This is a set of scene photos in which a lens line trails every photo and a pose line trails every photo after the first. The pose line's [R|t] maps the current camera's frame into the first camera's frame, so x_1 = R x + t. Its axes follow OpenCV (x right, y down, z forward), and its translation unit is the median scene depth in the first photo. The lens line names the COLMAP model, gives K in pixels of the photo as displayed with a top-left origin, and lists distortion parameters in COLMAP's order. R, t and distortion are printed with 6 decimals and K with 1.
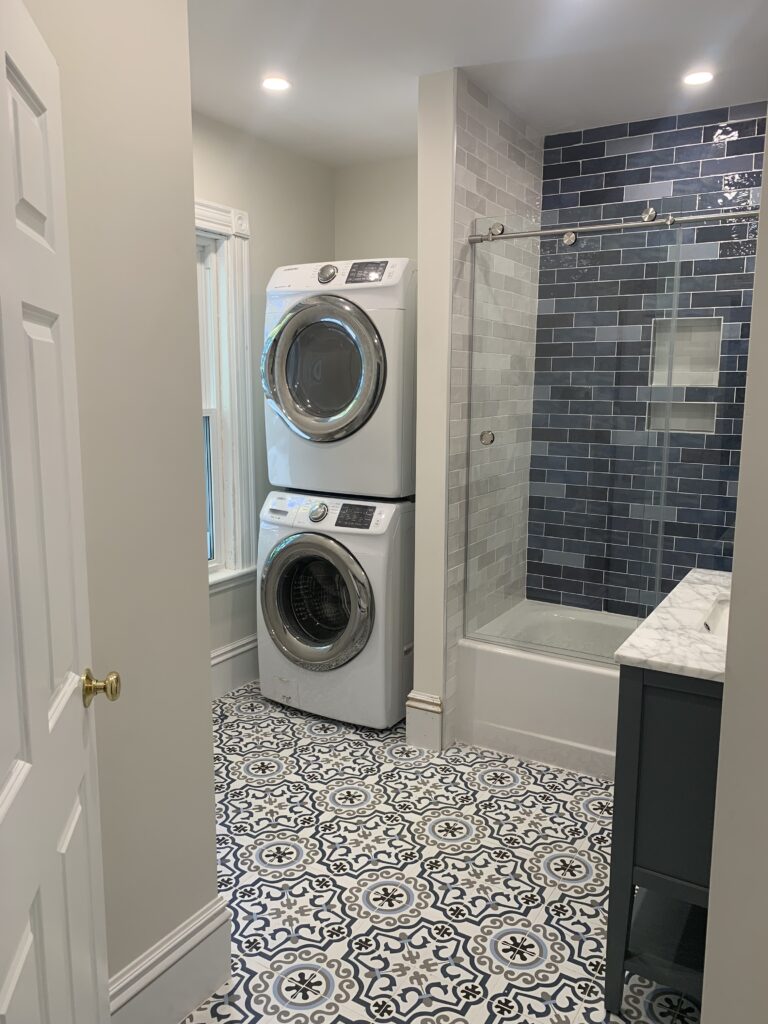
lens RADIAL K [[783.6, 0, 384.7], [0, 783.6, 518.6], [0, 0, 1]] dist [0.040237, -0.050002]
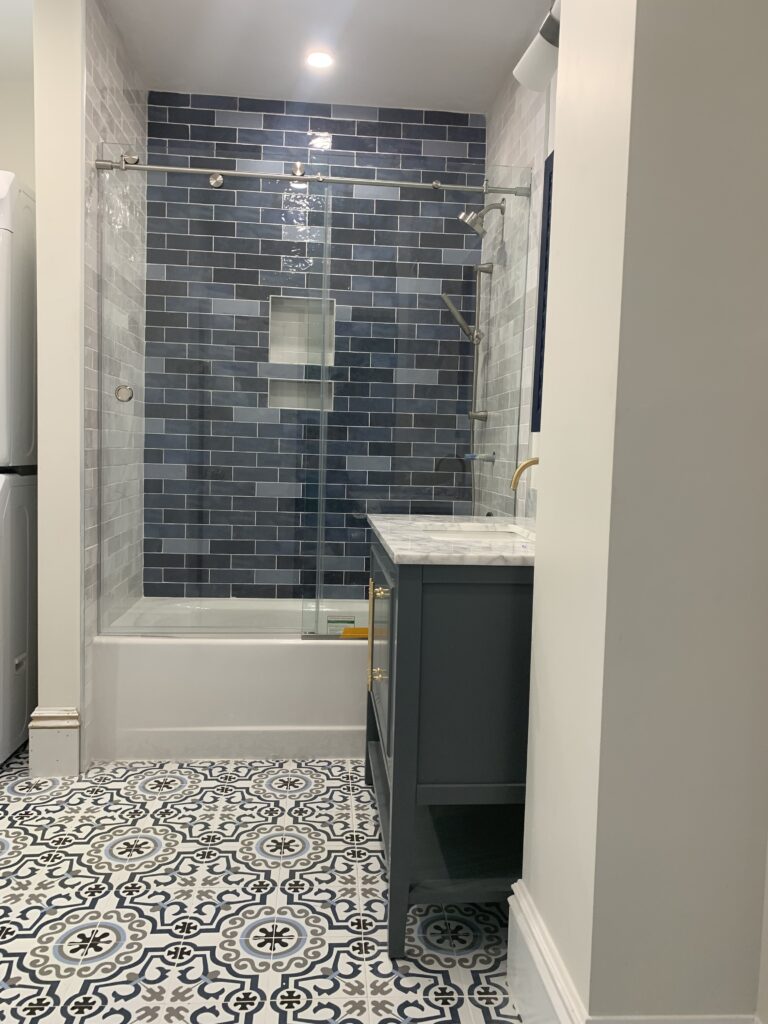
lens RADIAL K [[783.6, 0, 382.0], [0, 783.6, 519.2], [0, 0, 1]] dist [0.040237, -0.050002]
pose [[0.808930, -0.029484, 0.587165, -0.150185], [0.071011, 0.996330, -0.047801, 0.094061], [-0.583601, 0.080363, 0.808054, 0.134562]]
